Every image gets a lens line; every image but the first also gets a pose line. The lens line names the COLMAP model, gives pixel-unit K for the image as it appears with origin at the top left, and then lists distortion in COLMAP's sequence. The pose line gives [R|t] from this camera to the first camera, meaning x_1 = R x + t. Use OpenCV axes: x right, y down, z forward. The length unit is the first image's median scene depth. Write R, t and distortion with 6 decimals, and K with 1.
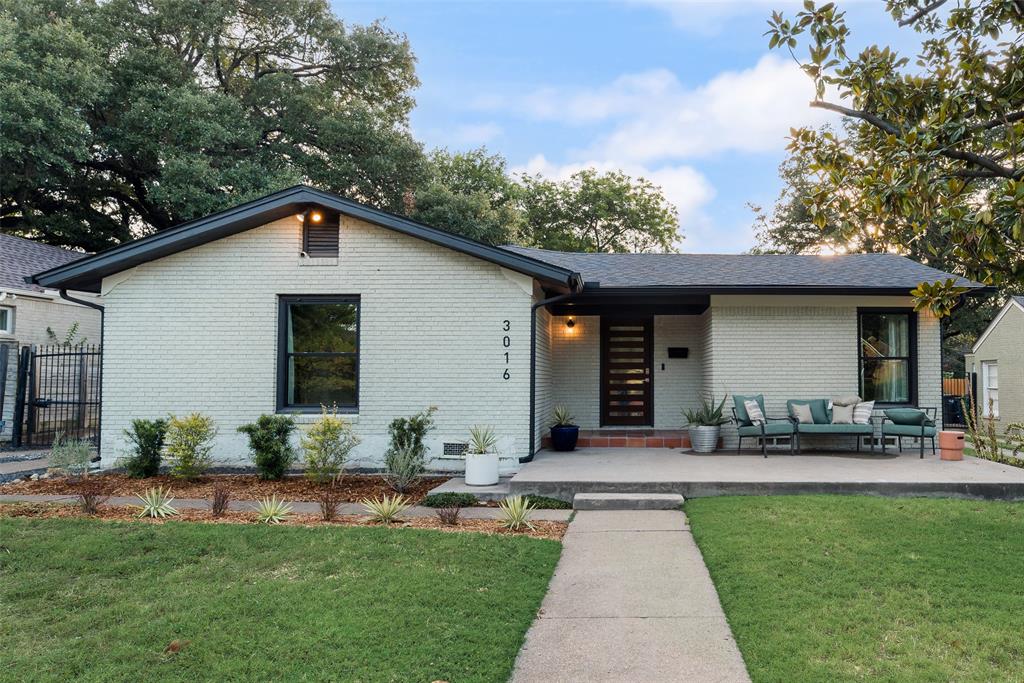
lens RADIAL K [[543.5, 0, 512.0], [0, 543.5, 326.1], [0, 0, 1]] dist [0.000432, 0.000614]
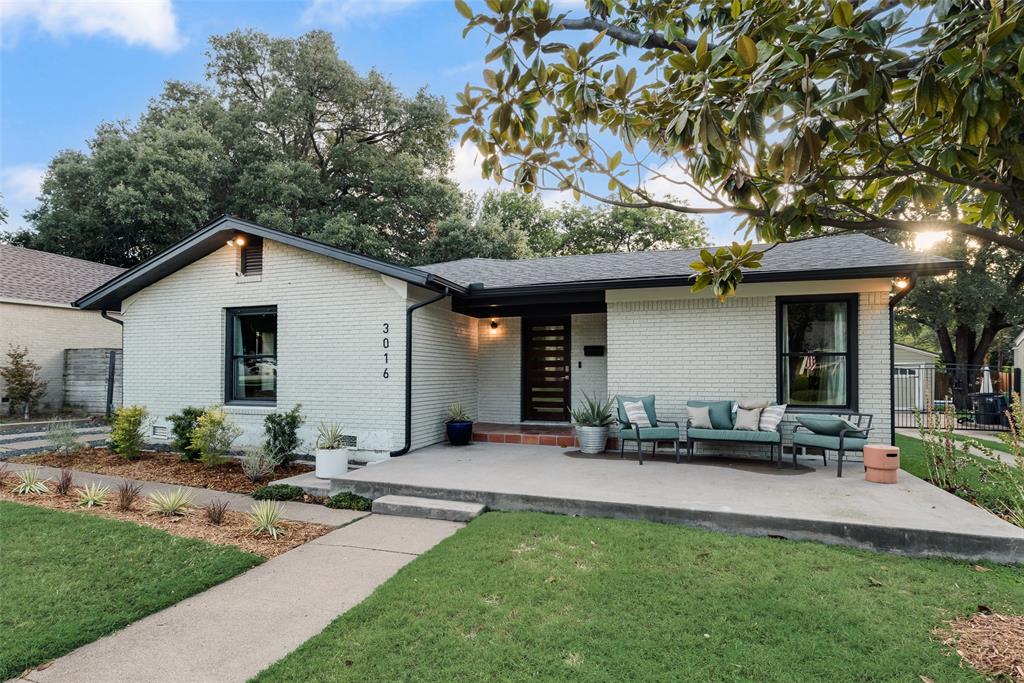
lens RADIAL K [[409.0, 0, 514.5], [0, 409.0, 341.0], [0, 0, 1]] dist [0.002213, 0.000406]
pose [[0.964991, -0.019319, -0.261569, 0.437492], [0.025752, 0.999444, 0.021187, 0.013467], [0.261015, -0.027181, 0.964952, 0.278364]]
